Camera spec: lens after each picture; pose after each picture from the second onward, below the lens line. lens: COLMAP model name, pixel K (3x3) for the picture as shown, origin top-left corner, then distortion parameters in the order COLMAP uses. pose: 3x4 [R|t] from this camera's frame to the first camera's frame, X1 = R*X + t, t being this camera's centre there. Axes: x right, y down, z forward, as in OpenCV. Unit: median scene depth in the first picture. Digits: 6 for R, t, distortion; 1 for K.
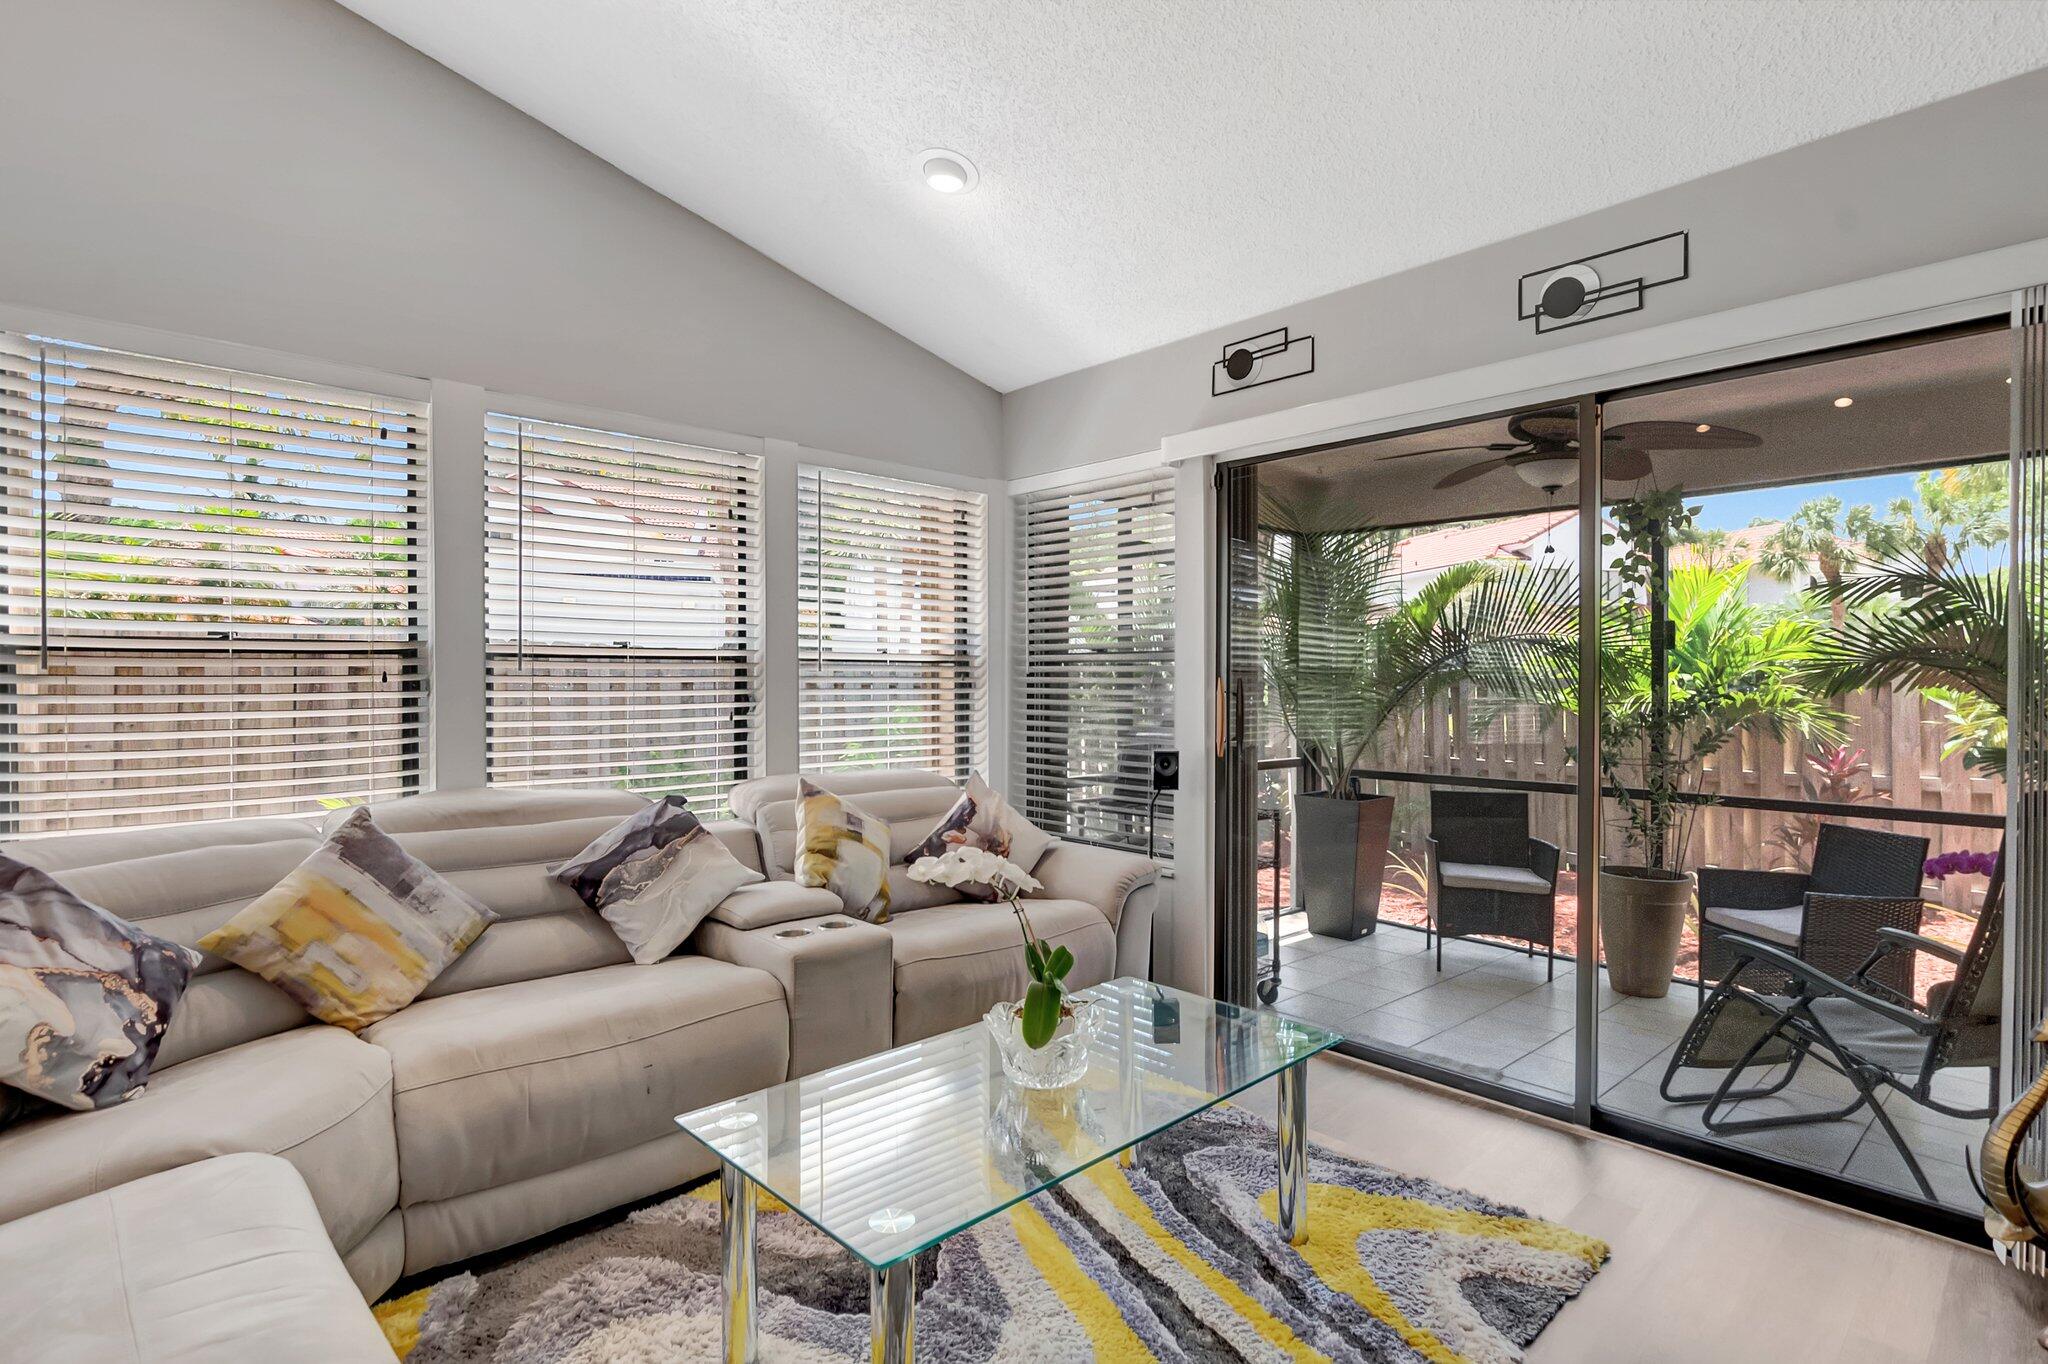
lens RADIAL K [[1026.1, 0, 970.9], [0, 1026.1, 679.6], [0, 0, 1]] dist [-0.007133, -0.002632]
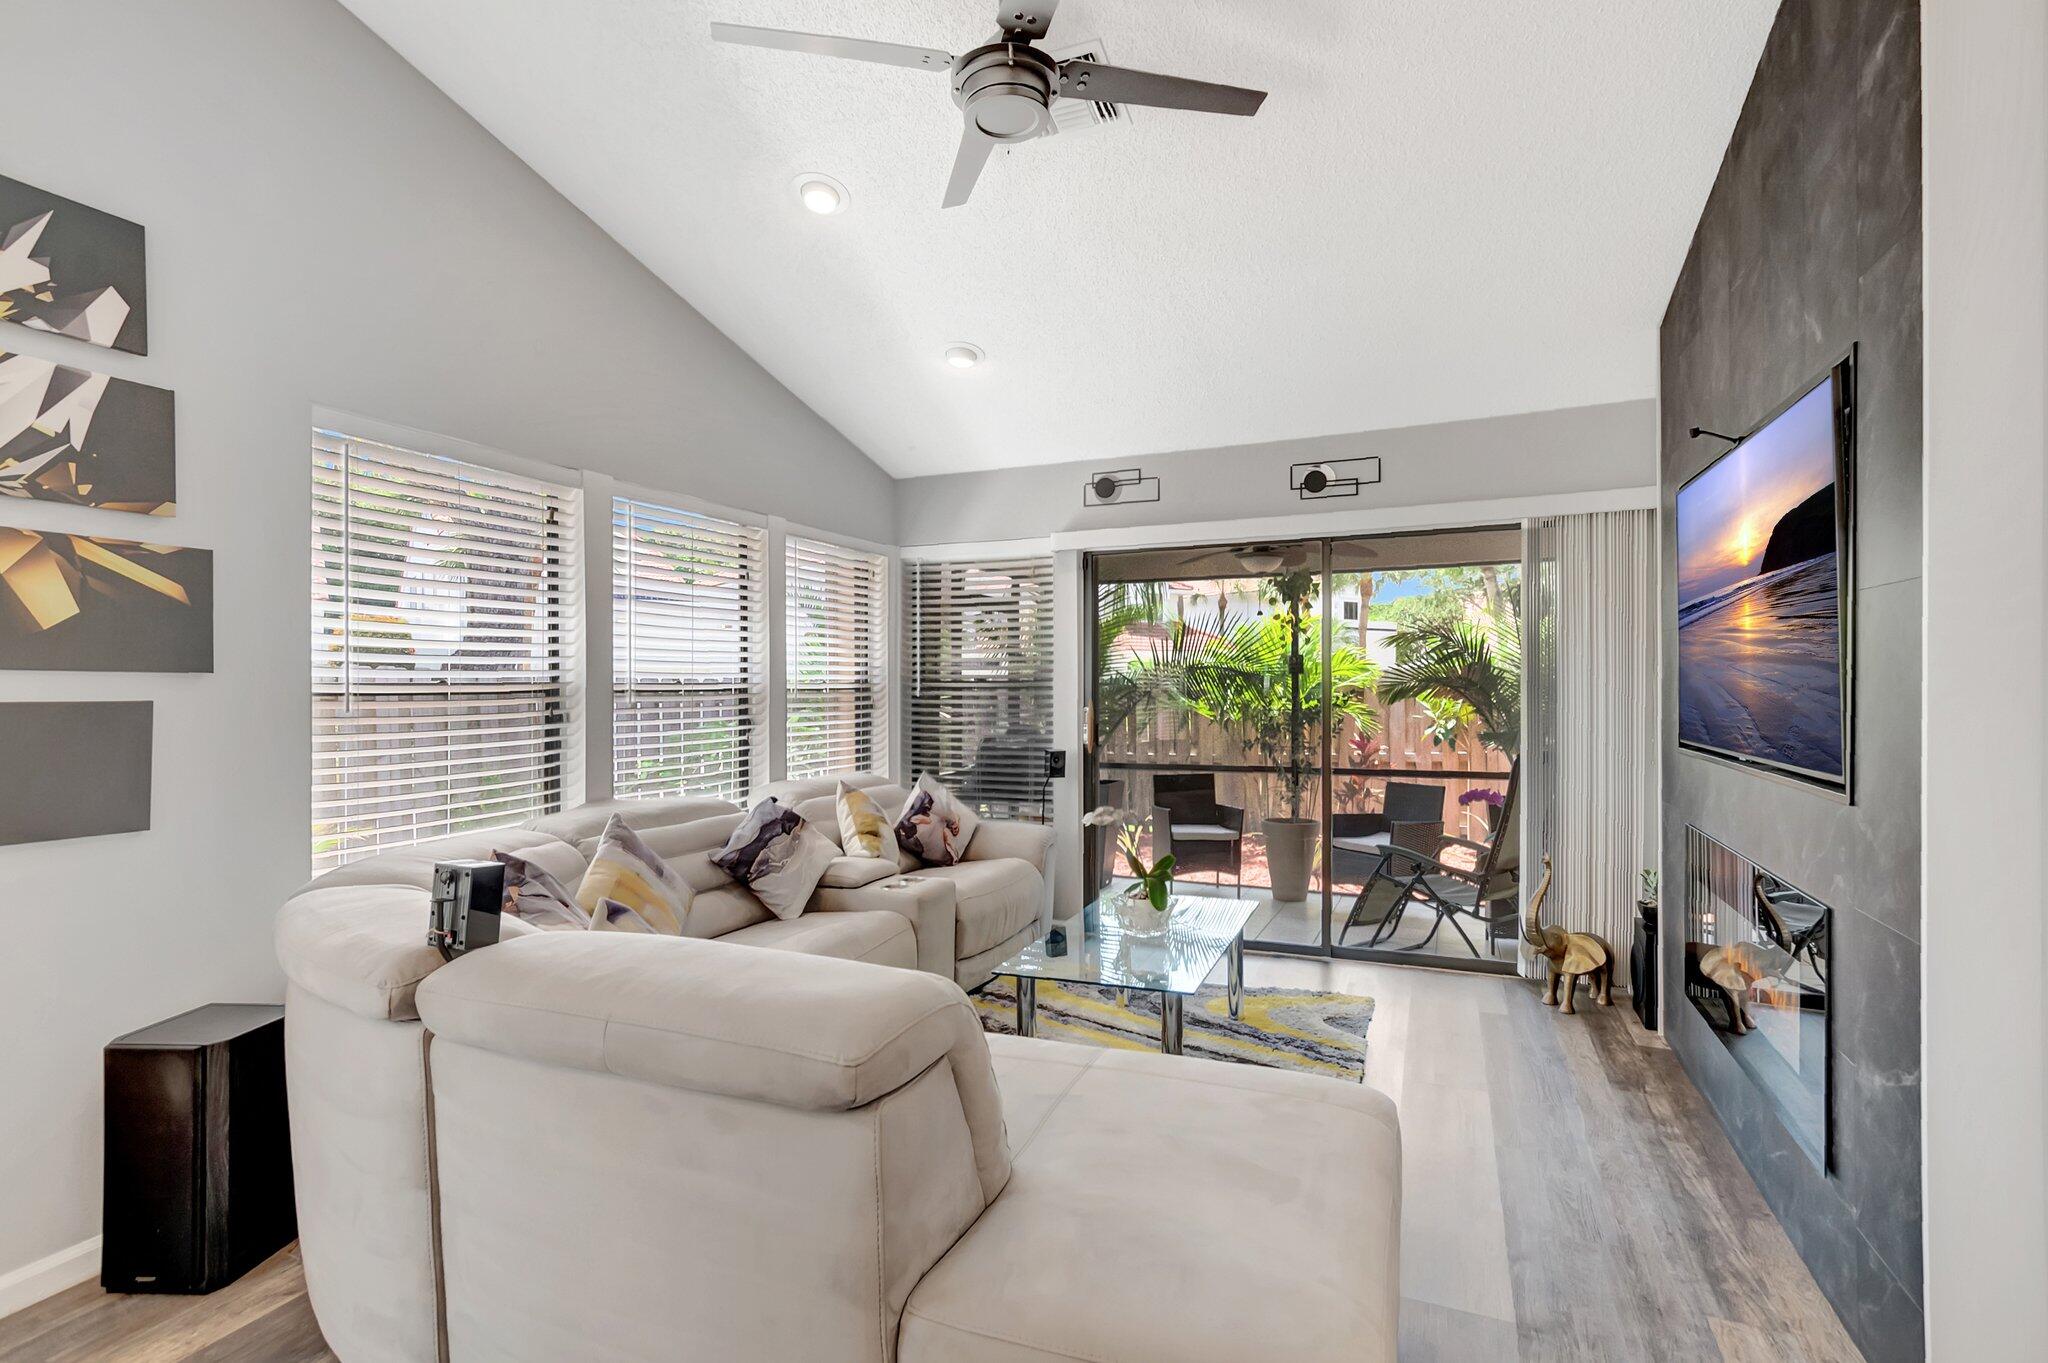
lens RADIAL K [[1026.1, 0, 994.4], [0, 1026.1, 687.9], [0, 0, 1]] dist [-0.007133, -0.002632]
pose [[0.911983, -0.010886, 0.410083, -0.468010], [0.010400, 0.999940, 0.003416, -0.024599], [-0.410096, 0.001150, 0.912042, -0.268959]]
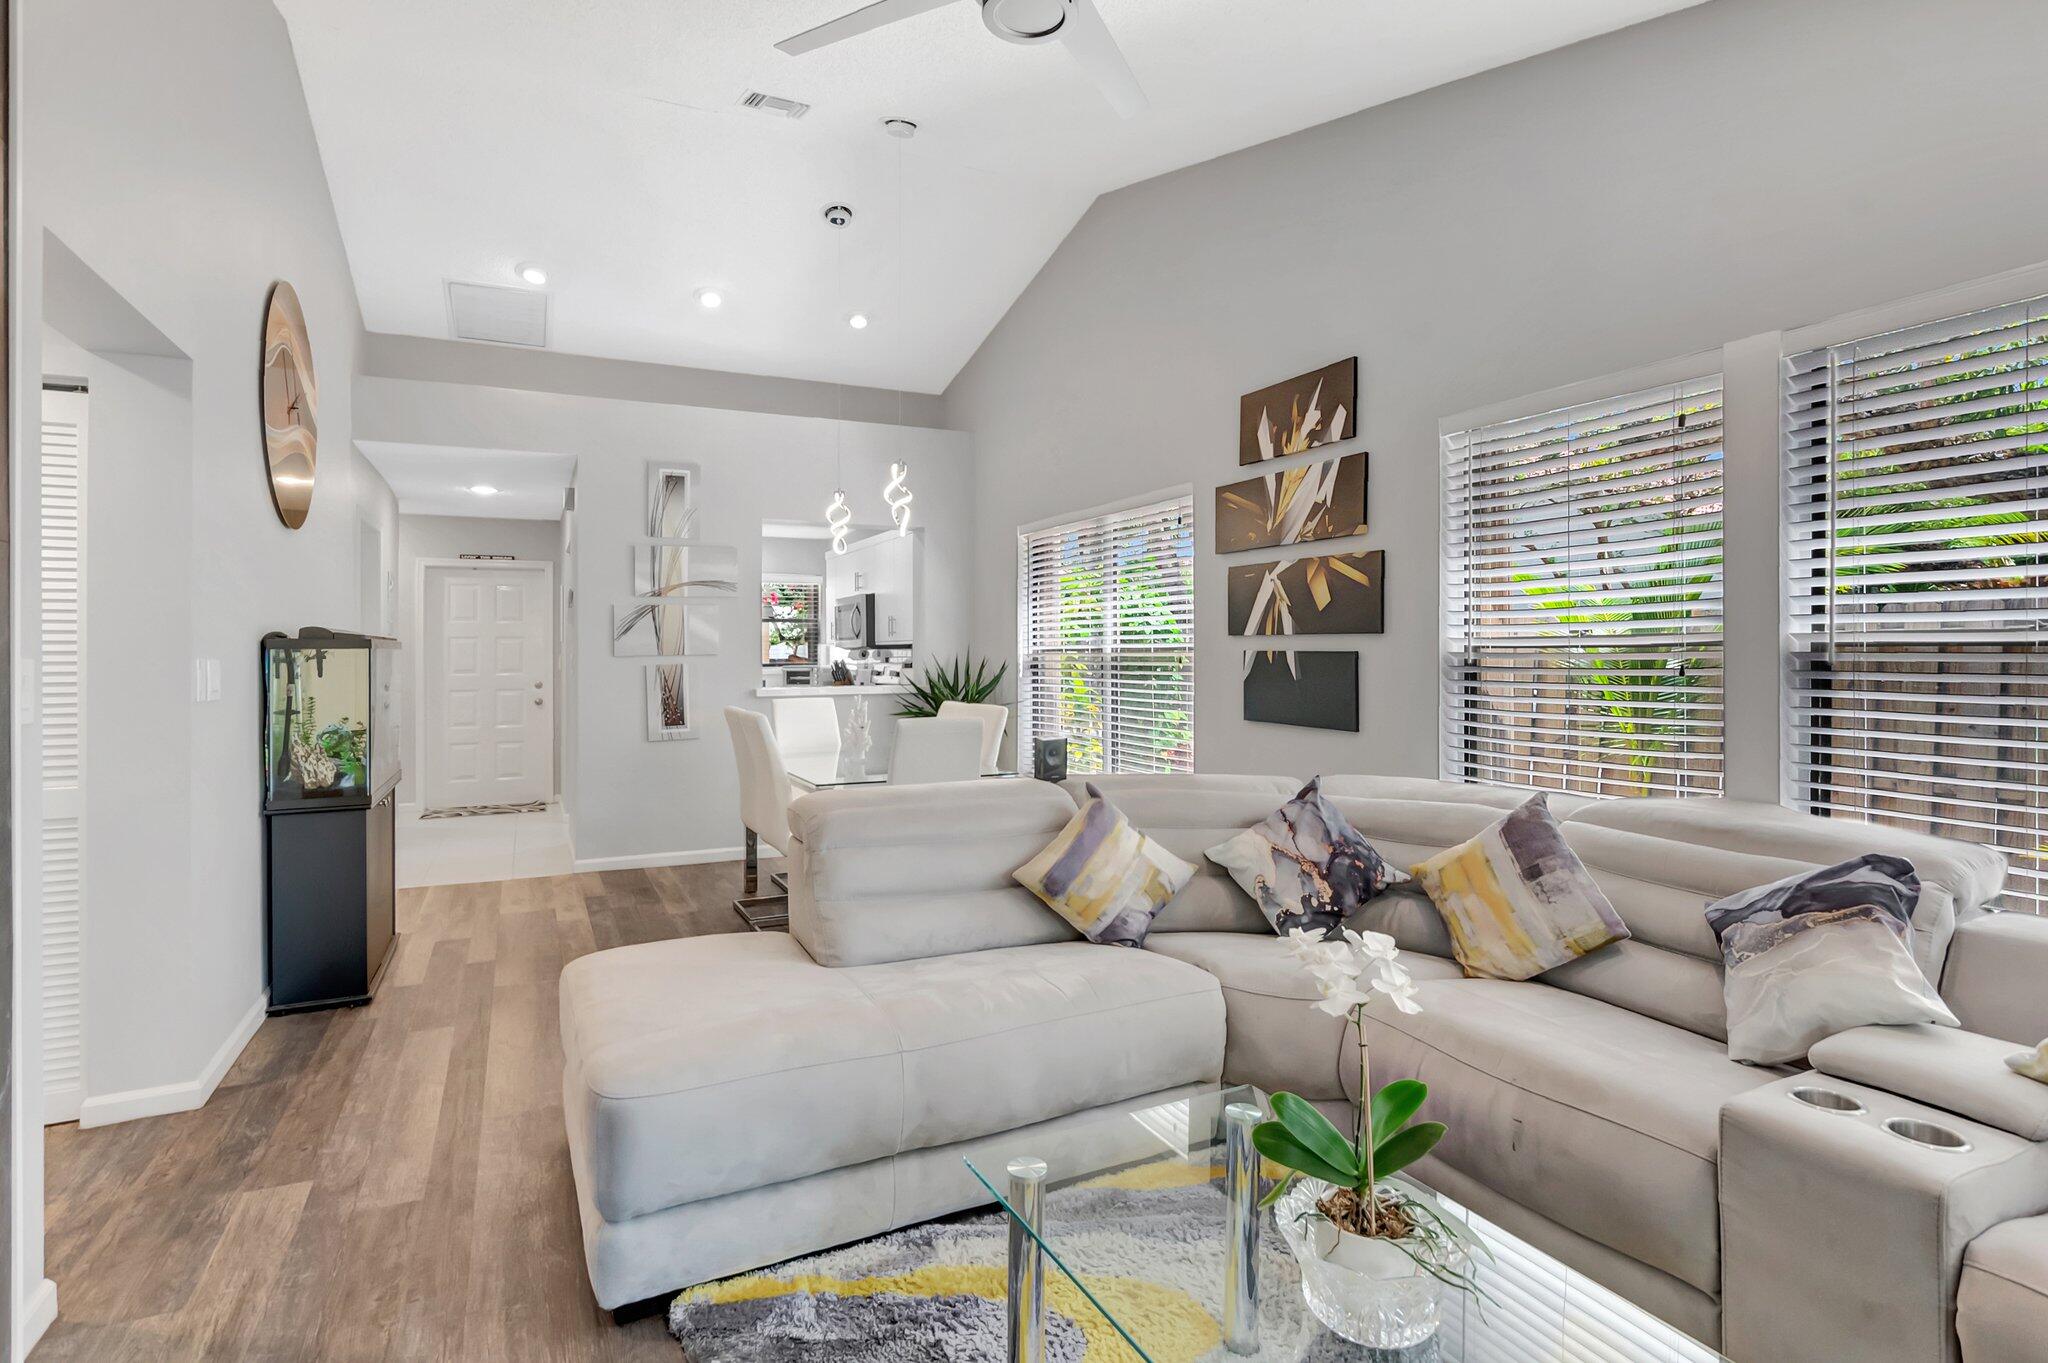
lens RADIAL K [[1026.1, 0, 1034.0], [0, 1026.1, 664.7], [0, 0, 1]] dist [-0.007133, -0.002632]
pose [[-0.265170, 0.000937, -0.964201, 0.362103], [-0.006477, 0.999975, 0.002753, -0.006786], [0.964180, 0.006975, -0.265157, 0.465211]]
